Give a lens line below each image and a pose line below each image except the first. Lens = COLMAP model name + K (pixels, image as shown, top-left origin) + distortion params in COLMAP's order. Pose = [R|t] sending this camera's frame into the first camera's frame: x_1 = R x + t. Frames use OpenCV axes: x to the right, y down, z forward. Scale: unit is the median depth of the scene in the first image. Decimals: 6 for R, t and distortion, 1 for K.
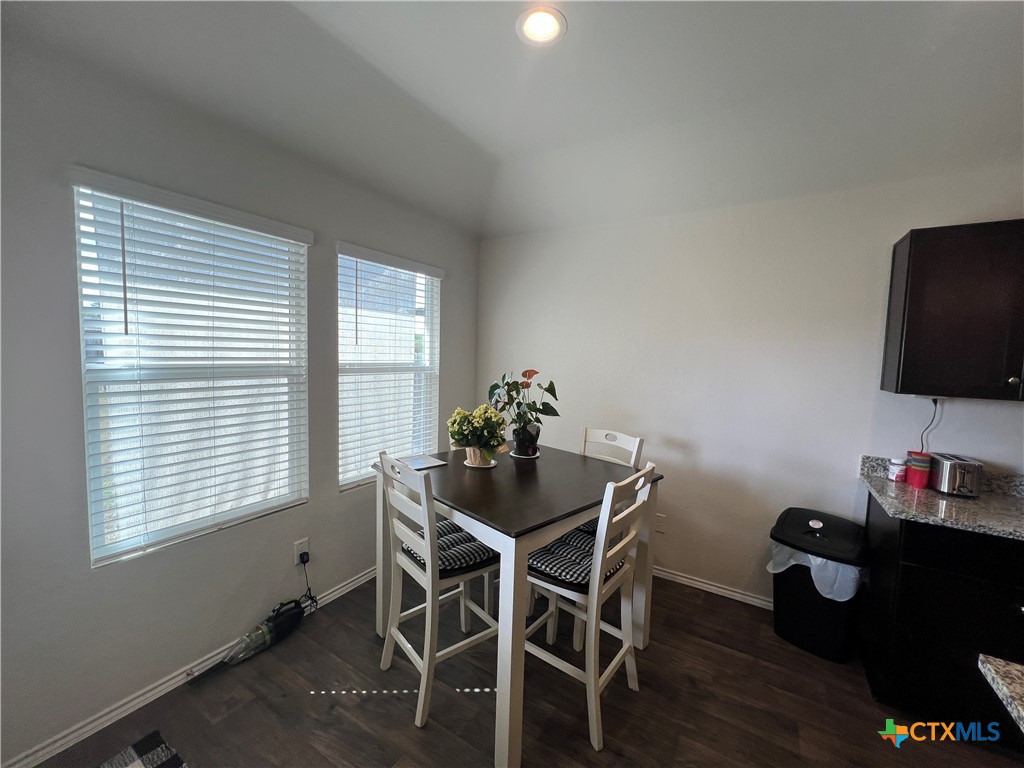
lens RADIAL K [[409.5, 0, 511.4], [0, 409.5, 380.8], [0, 0, 1]] dist [-0.002953, 0.000874]
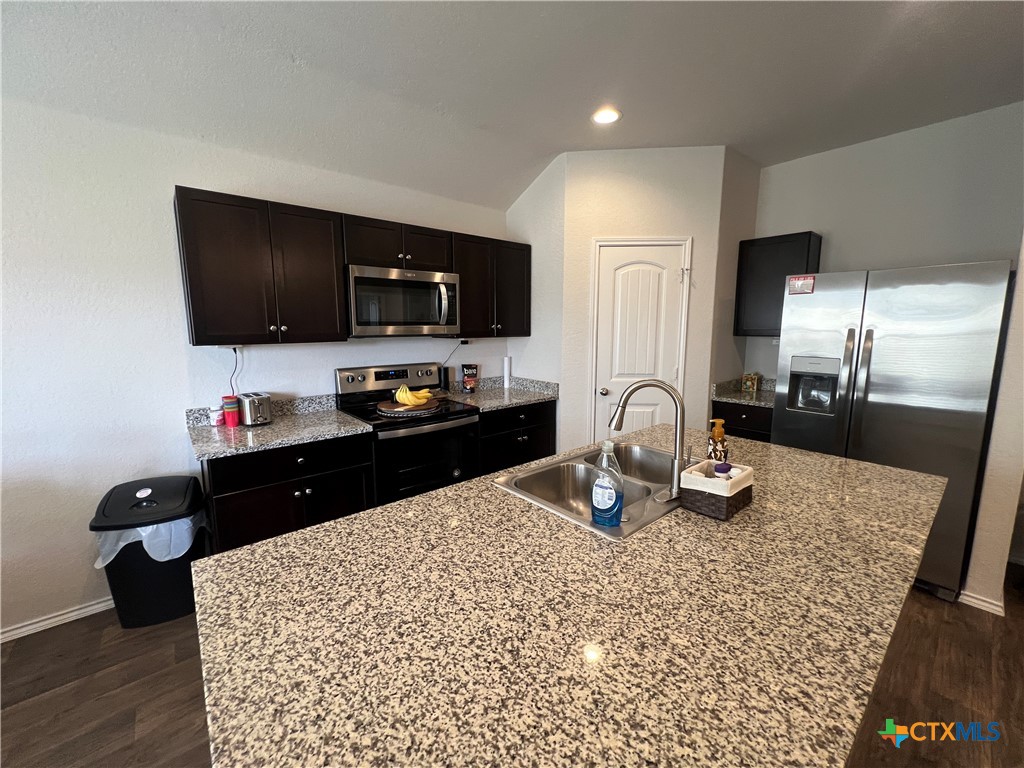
lens RADIAL K [[409.5, 0, 508.7], [0, 409.5, 381.6], [0, 0, 1]] dist [-0.002953, 0.000874]
pose [[0.306529, -0.163916, 0.937642, 0.172540], [0.077053, 0.986101, 0.147197, 0.027052], [-0.948737, 0.027128, 0.314899, -0.092778]]
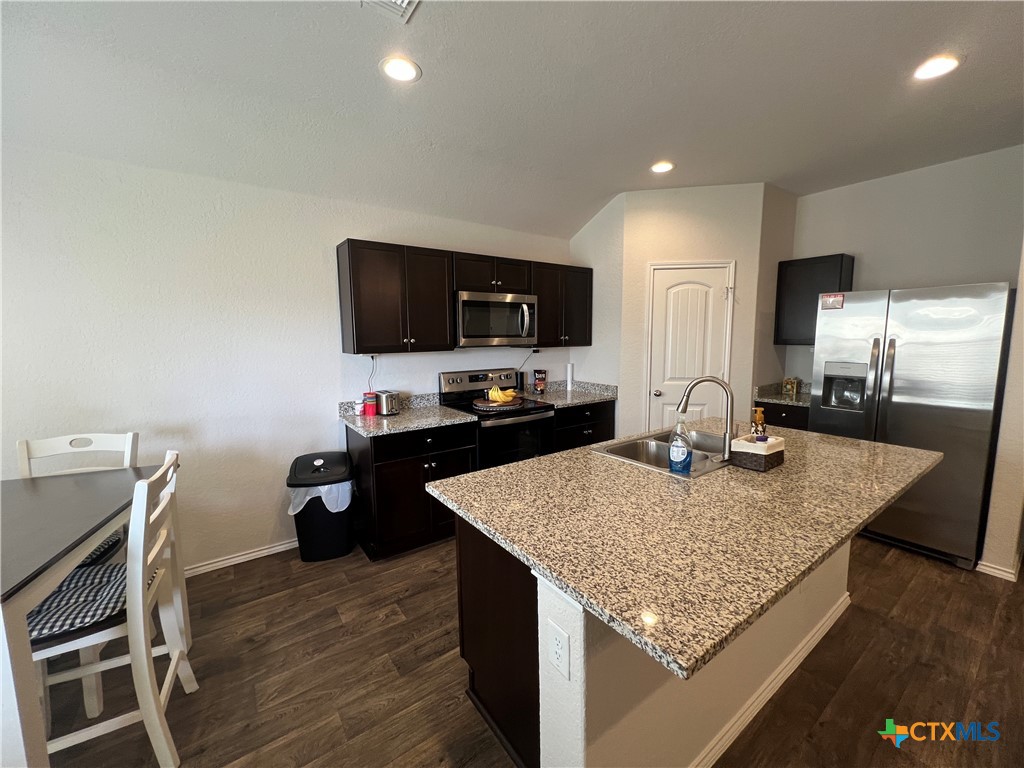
lens RADIAL K [[409.5, 0, 509.5], [0, 409.5, 381.1], [0, 0, 1]] dist [-0.002953, 0.000874]
pose [[0.380926, -0.140540, 0.913862, -0.158296], [0.084312, 0.989543, 0.117034, 0.002660], [-0.920753, 0.032468, 0.388792, -0.048401]]
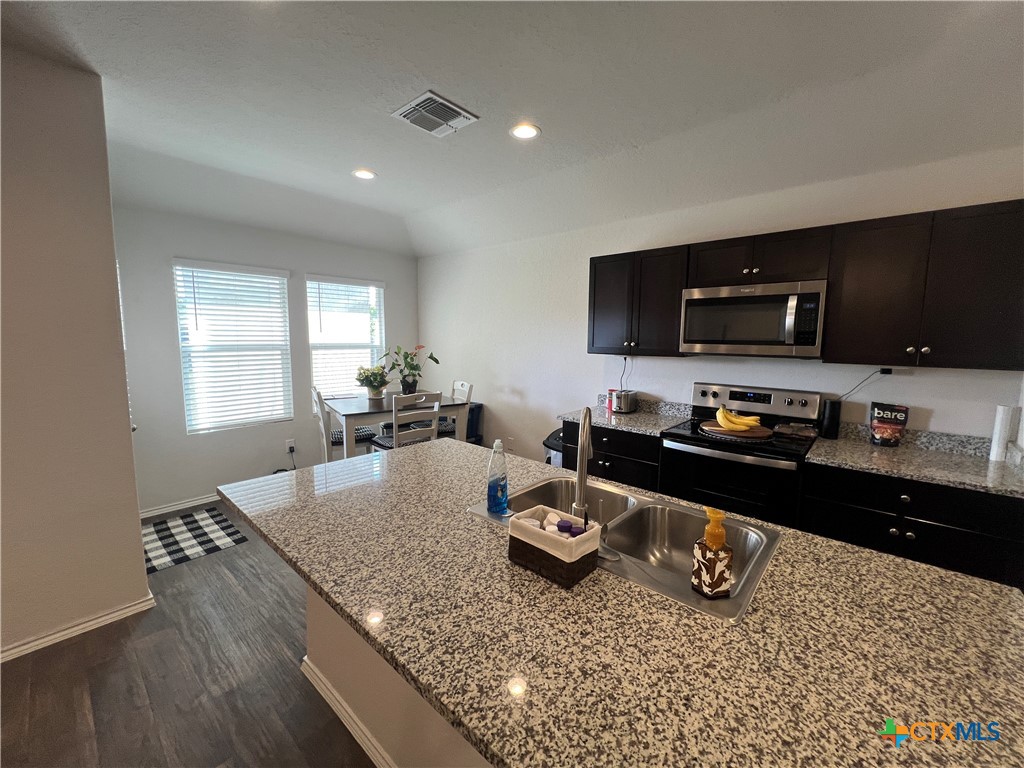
lens RADIAL K [[411.1, 0, 512.1], [0, 411.1, 379.1], [0, 0, 1]] dist [-0.004566, -0.000298]
pose [[0.985703, -0.003426, -0.168459, 0.849133], [0.008489, 0.999533, 0.029346, 0.078902], [0.168280, -0.030357, 0.985272, -0.693450]]
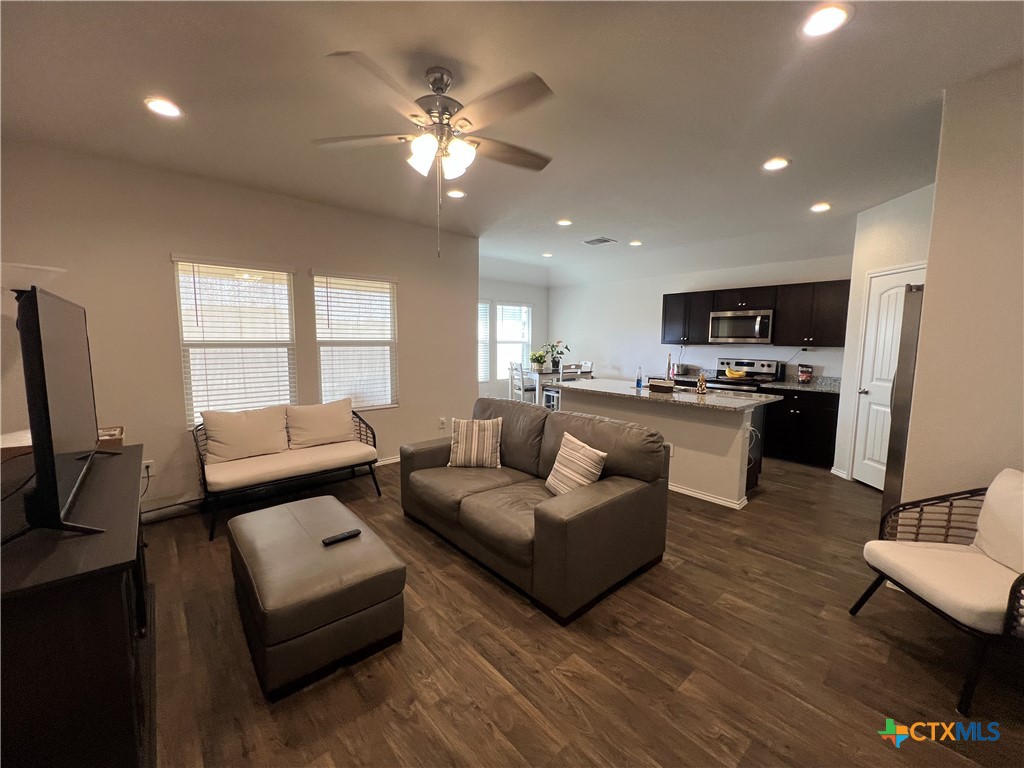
lens RADIAL K [[409.5, 0, 514.0], [0, 409.5, 380.2], [0, 0, 1]] dist [-0.002953, 0.000874]
pose [[0.957928, 0.006049, -0.286946, 0.698358], [0.000785, 0.999719, 0.023696, 0.222719], [0.287008, -0.022924, 0.957654, -2.287891]]
